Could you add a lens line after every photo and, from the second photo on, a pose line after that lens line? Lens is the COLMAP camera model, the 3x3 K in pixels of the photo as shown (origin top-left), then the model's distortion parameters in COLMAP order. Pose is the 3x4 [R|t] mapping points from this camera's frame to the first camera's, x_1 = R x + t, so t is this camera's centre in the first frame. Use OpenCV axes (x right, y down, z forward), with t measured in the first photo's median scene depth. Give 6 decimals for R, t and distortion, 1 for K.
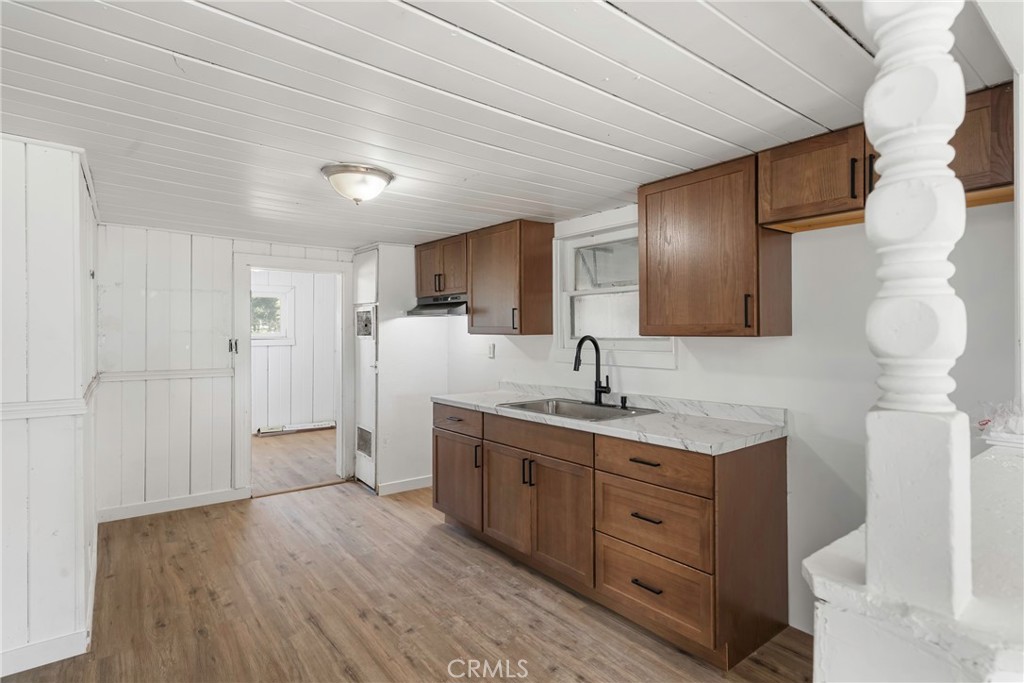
lens RADIAL K [[519.2, 0, 507.9], [0, 519.2, 335.3], [0, 0, 1]] dist [0.000764, 0.000416]
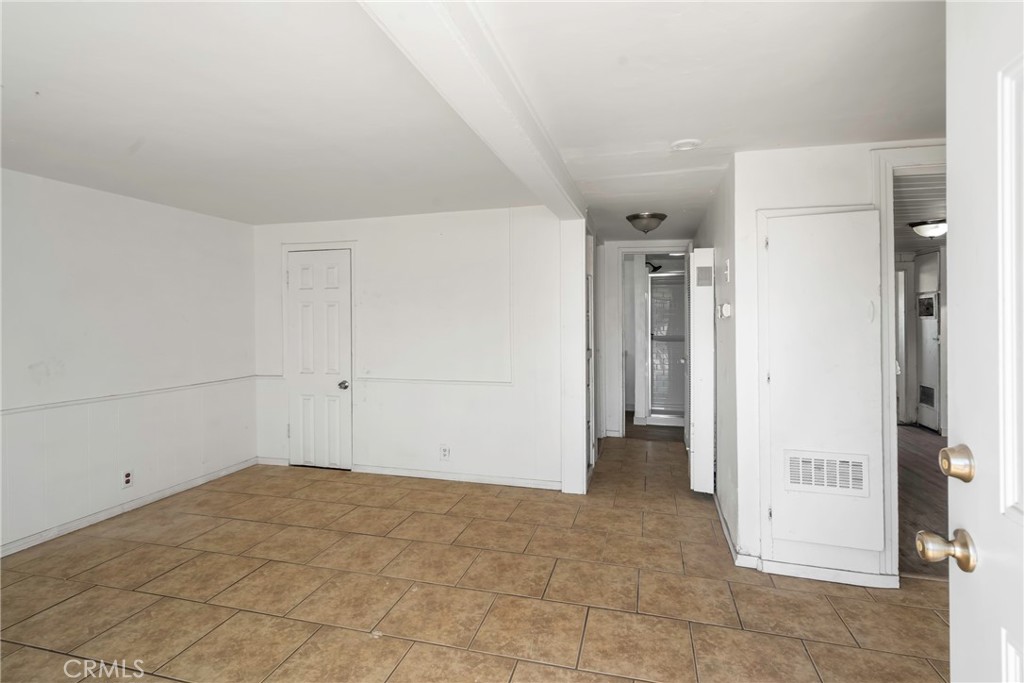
lens RADIAL K [[509.1, 0, 508.9], [0, 509.1, 321.5], [0, 0, 1]] dist [-0.000981, 0.001073]
pose [[0.593534, -0.003960, -0.804799, 0.241626], [-0.001113, 0.999983, -0.005741, 0.039065], [0.804808, 0.004303, 0.593520, -1.111121]]
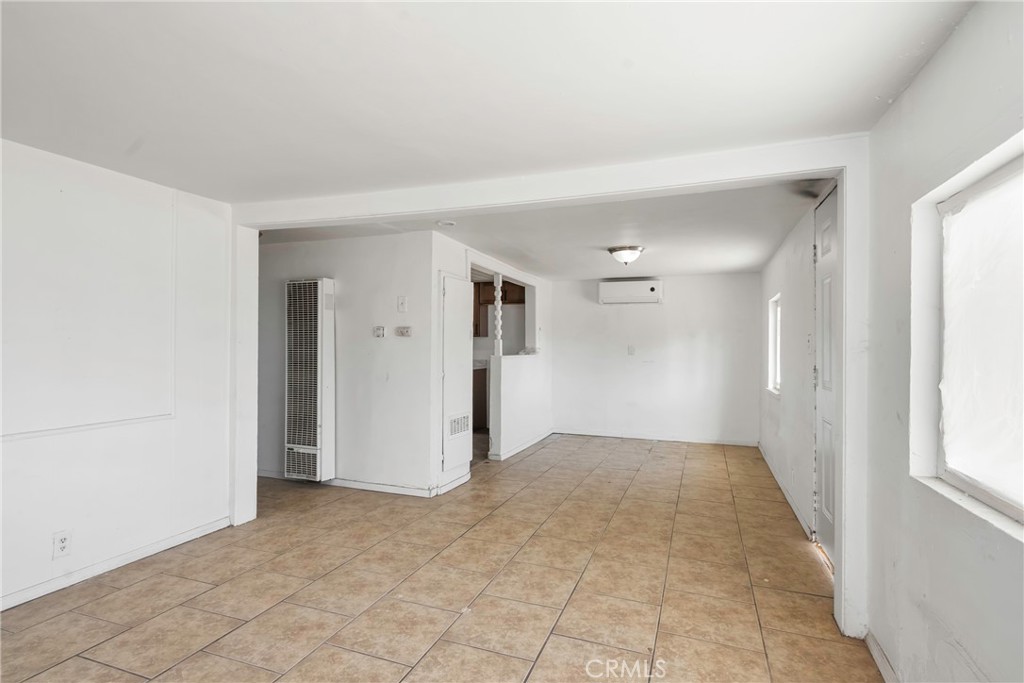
lens RADIAL K [[519.2, 0, 507.9], [0, 519.2, 335.3], [0, 0, 1]] dist [0.000764, 0.000416]
pose [[0.855396, 0.013660, 0.517795, -0.907768], [-0.003216, 0.999773, -0.021063, 0.052107], [-0.517965, 0.016352, 0.855246, -1.626491]]
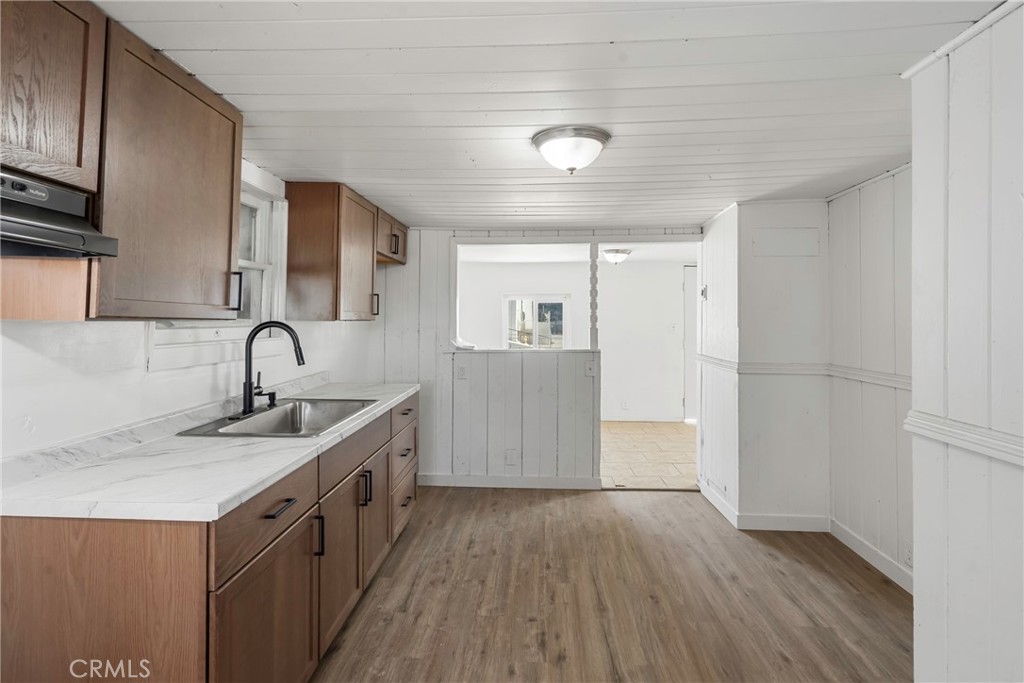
lens RADIAL K [[509.1, 0, 508.9], [0, 509.1, 321.5], [0, 0, 1]] dist [-0.000981, 0.001073]
pose [[-0.753054, -0.003400, 0.657950, -0.706731], [-0.001172, 0.999992, 0.003825, -0.002302], [-0.657958, 0.002109, -0.753052, 1.570175]]
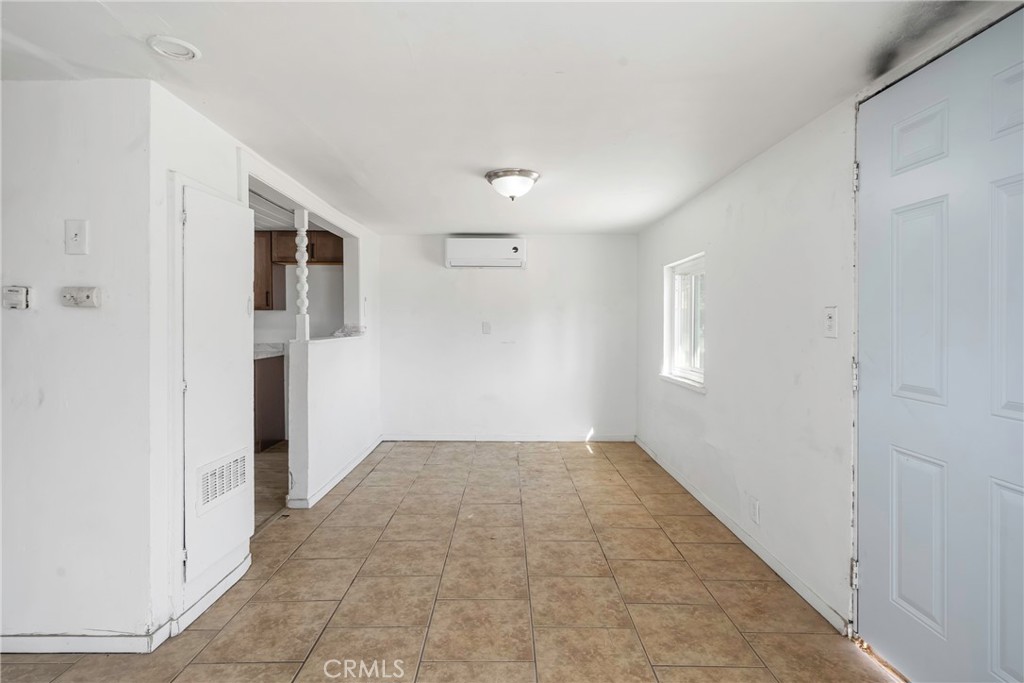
lens RADIAL K [[514.1, 0, 506.6], [0, 514.1, 323.0], [0, 0, 1]] dist [0.000978, 0.000478]
pose [[0.615923, -0.004612, 0.787793, -0.554273], [0.001994, 0.999989, 0.004295, 0.042431], [-0.787804, -0.001075, 0.615925, -1.006378]]
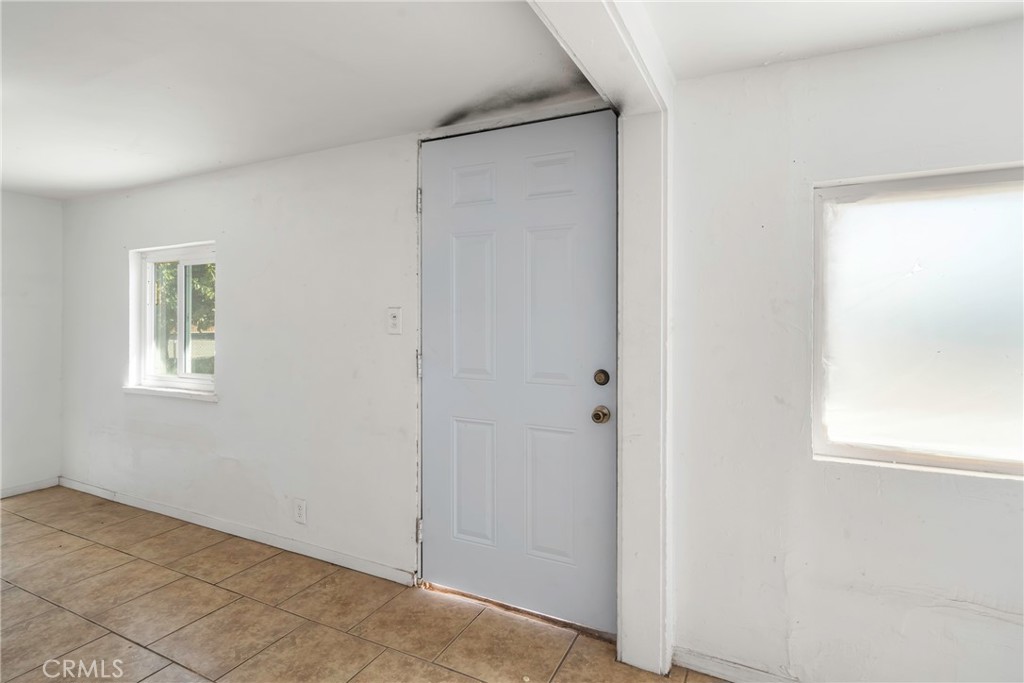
lens RADIAL K [[511.9, 0, 513.0], [0, 511.9, 312.7], [0, 0, 1]] dist [0.000343, -0.000043]
pose [[-0.430882, 0.003529, 0.902401, -0.534014], [0.002058, 0.999994, -0.002928, 0.033796], [-0.902406, 0.000595, -0.430887, -0.702333]]
